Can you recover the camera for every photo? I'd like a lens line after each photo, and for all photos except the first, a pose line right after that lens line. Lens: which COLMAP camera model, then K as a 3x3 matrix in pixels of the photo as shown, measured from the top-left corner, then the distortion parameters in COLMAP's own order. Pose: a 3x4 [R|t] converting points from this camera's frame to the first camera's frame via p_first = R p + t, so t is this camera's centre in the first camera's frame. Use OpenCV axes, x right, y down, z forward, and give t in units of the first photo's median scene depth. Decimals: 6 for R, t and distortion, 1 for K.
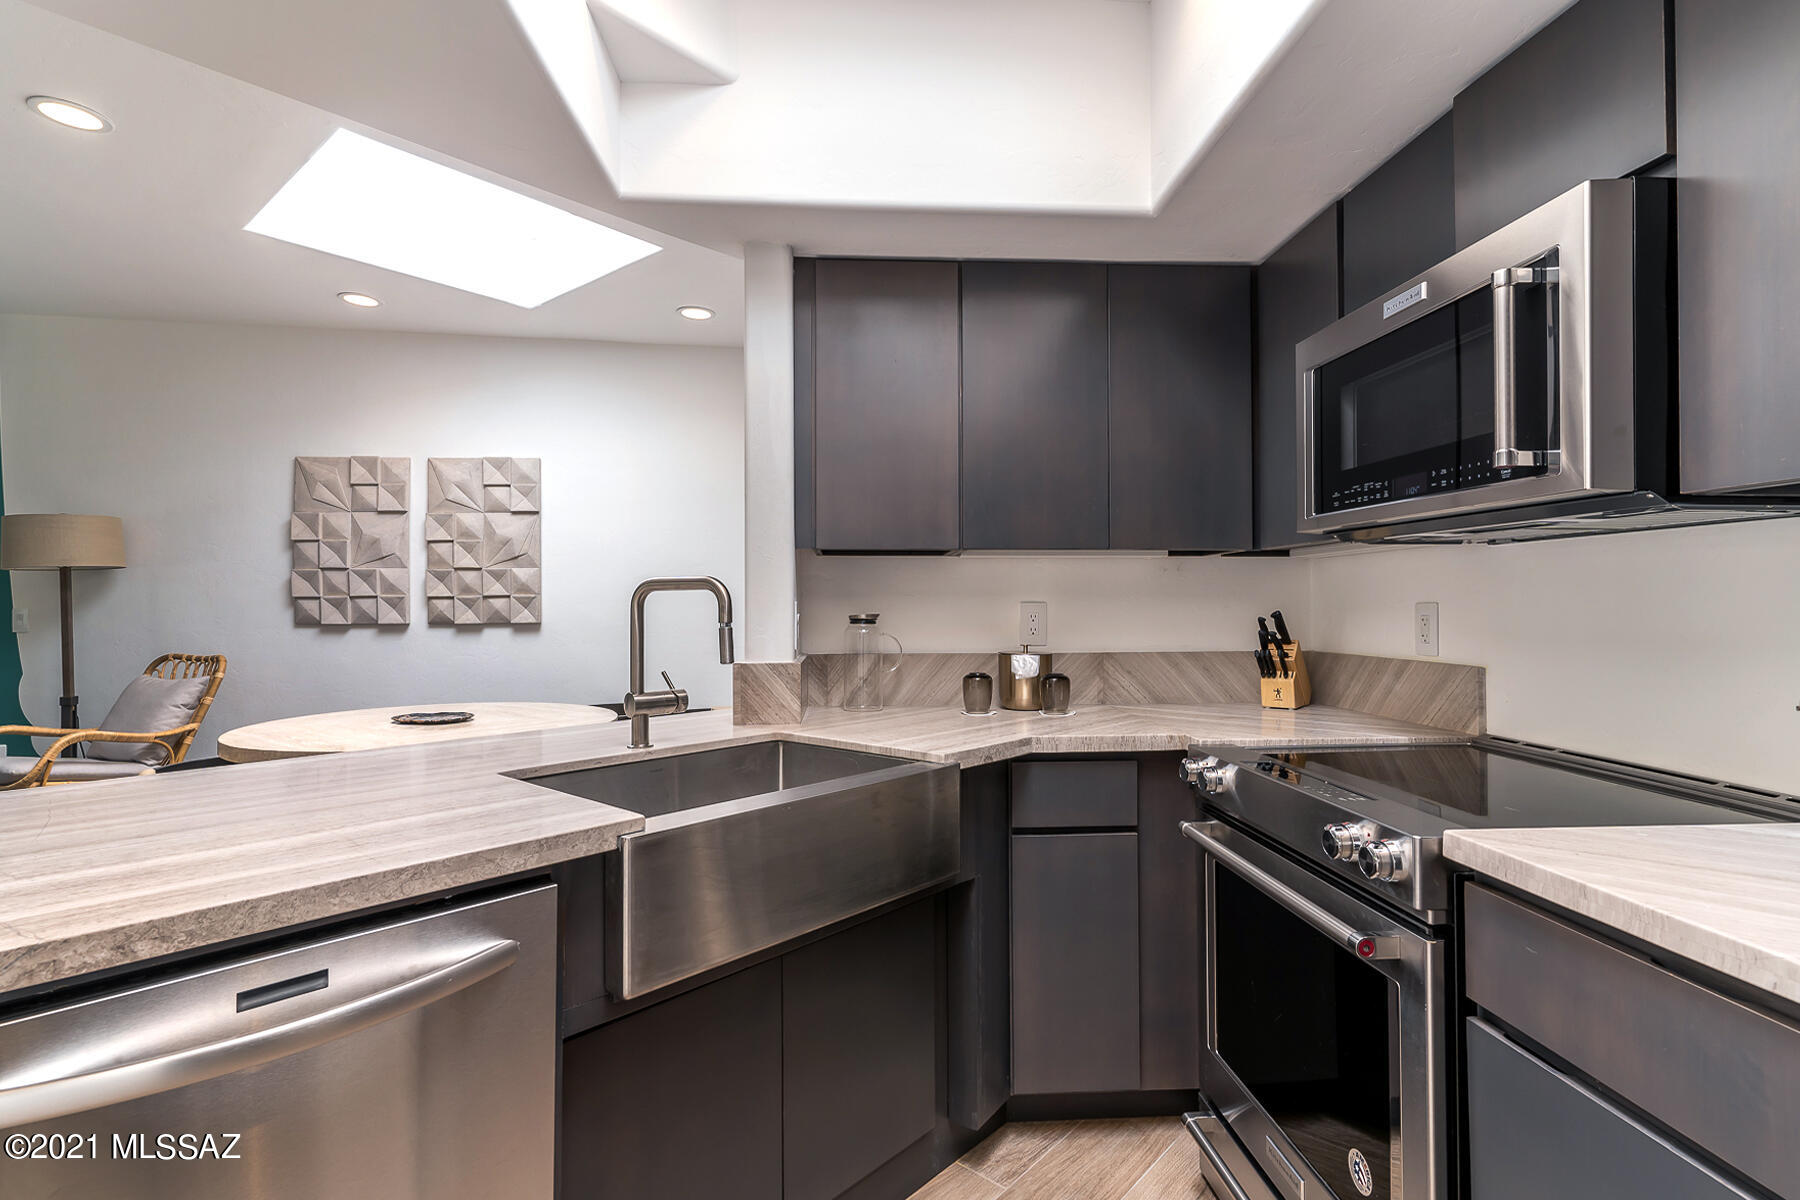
lens RADIAL K [[883.8, 0, 911.9], [0, 883.8, 599.3], [0, 0, 1]] dist [0.002656, -0.001890]
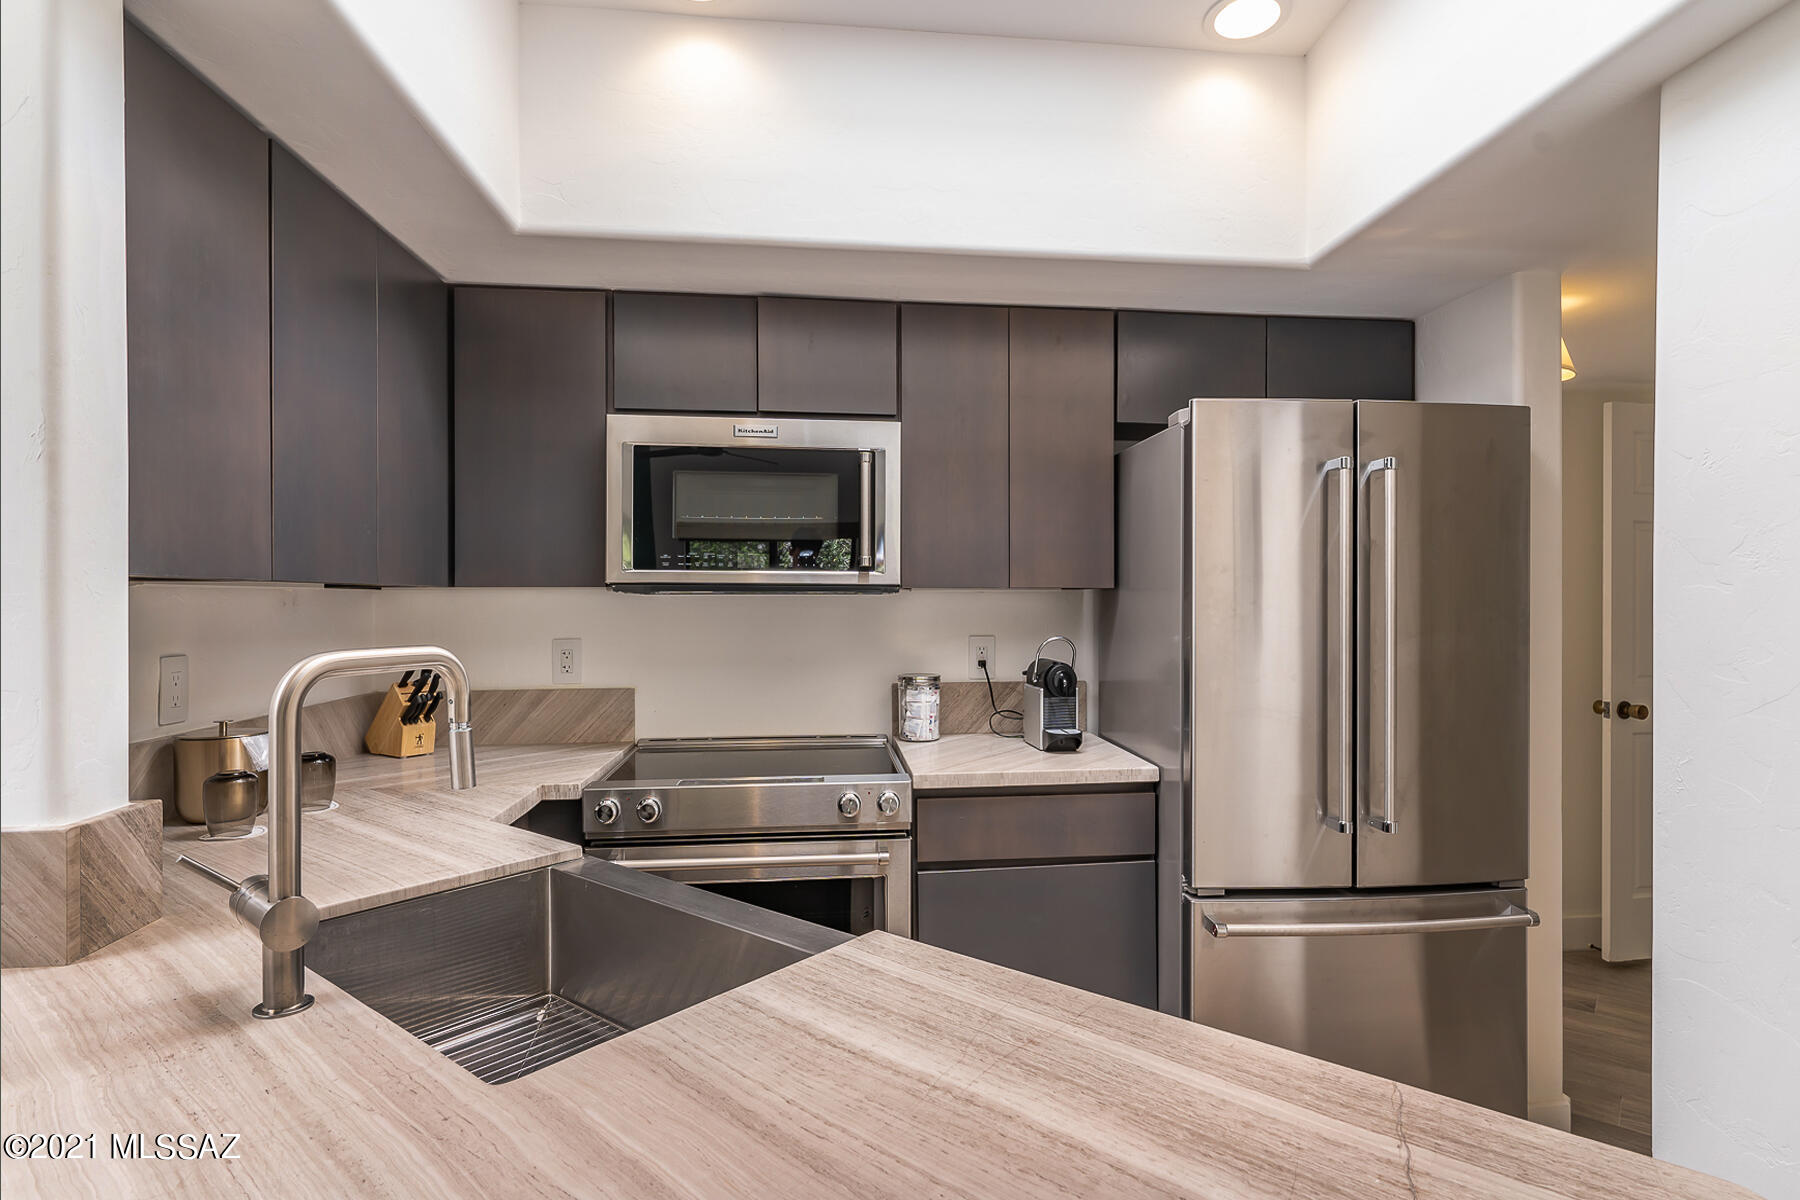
lens RADIAL K [[1110.8, 0, 883.3], [0, 1110.8, 598.8], [0, 0, 1]] dist [0.013513, -0.000264]
pose [[-0.103840, -0.003201, 0.994589, -0.937659], [-0.007352, 0.999970, 0.002450, -0.056791], [-0.994567, -0.007058, -0.103861, 0.746585]]
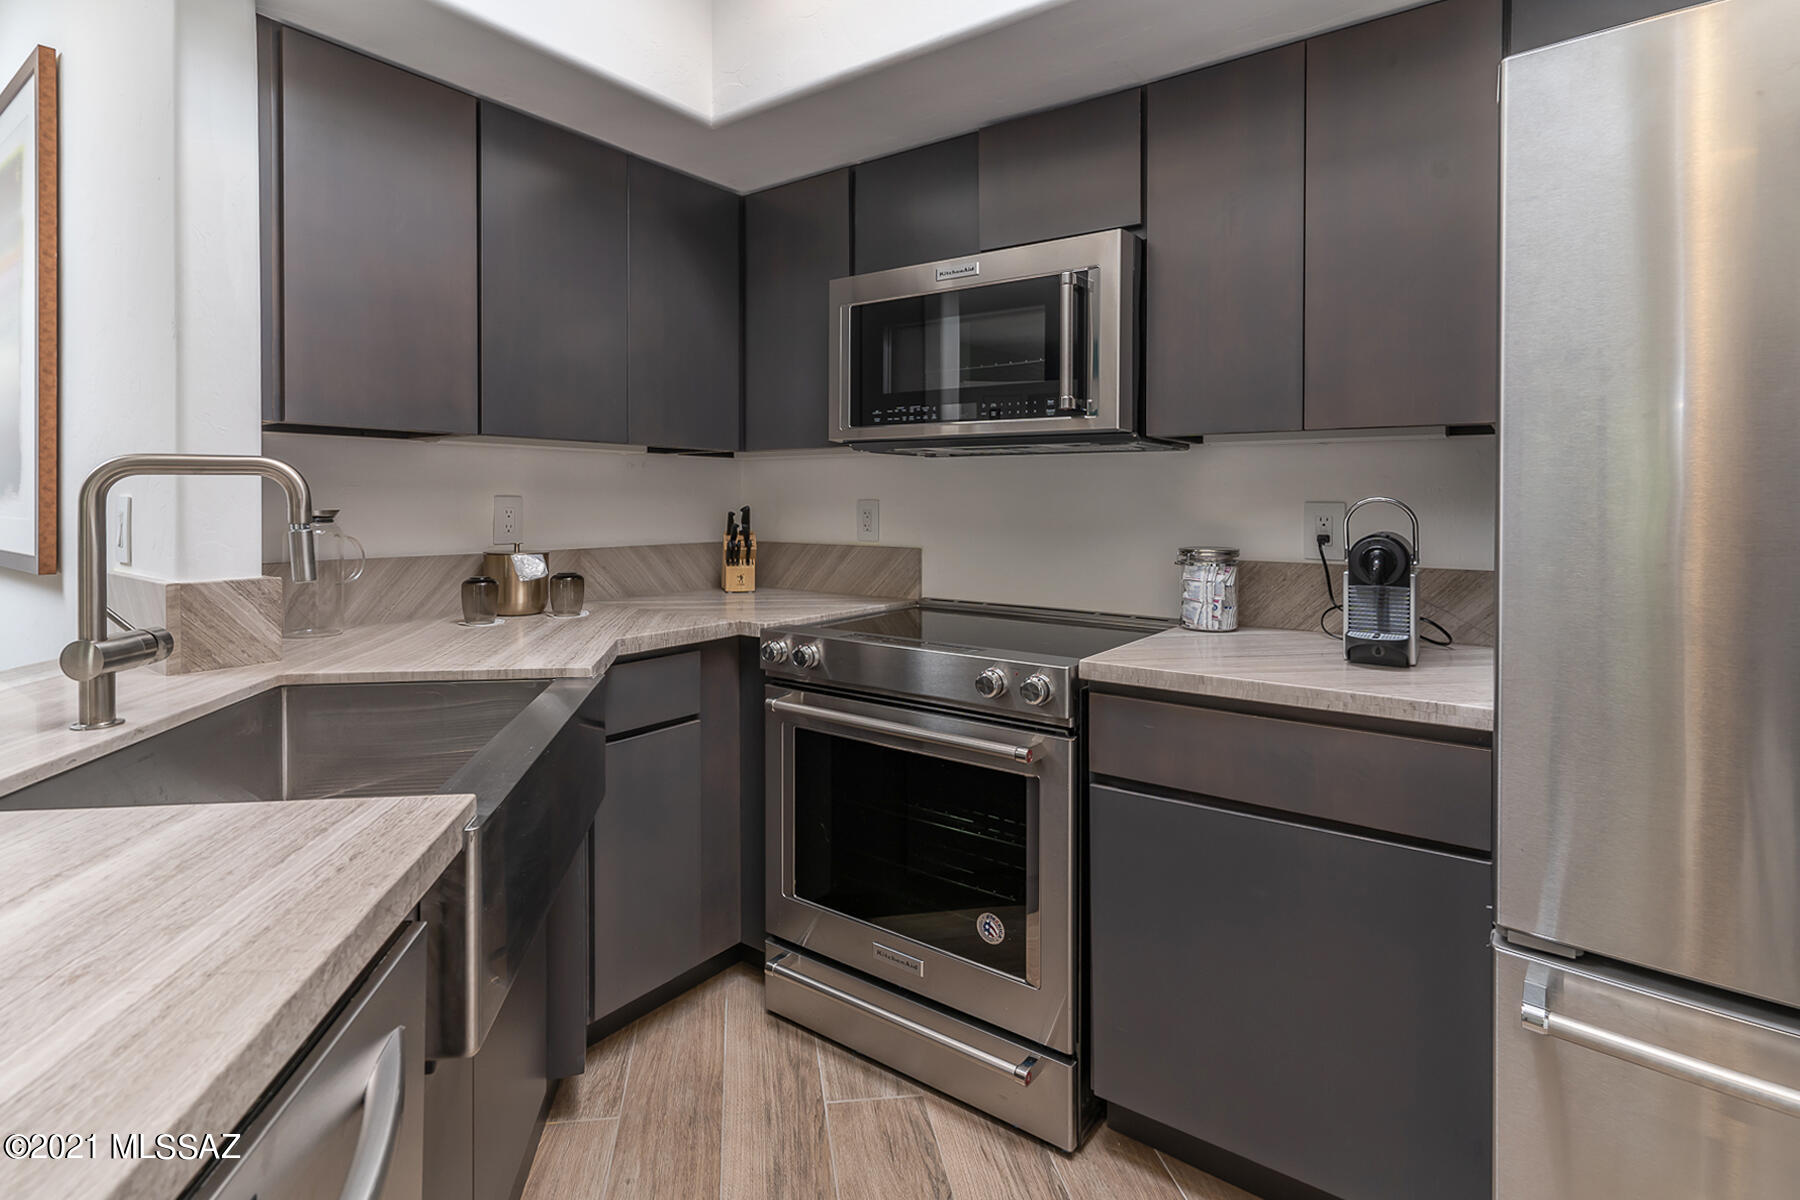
lens RADIAL K [[883.8, 0, 803.9], [0, 883.8, 508.4], [0, 0, 1]] dist [0.002656, -0.001890]
pose [[0.664907, -0.001823, 0.746924, -0.441732], [-0.011056, 0.999863, 0.012282, 0.001481], [-0.746845, -0.016424, 0.664796, 0.221242]]
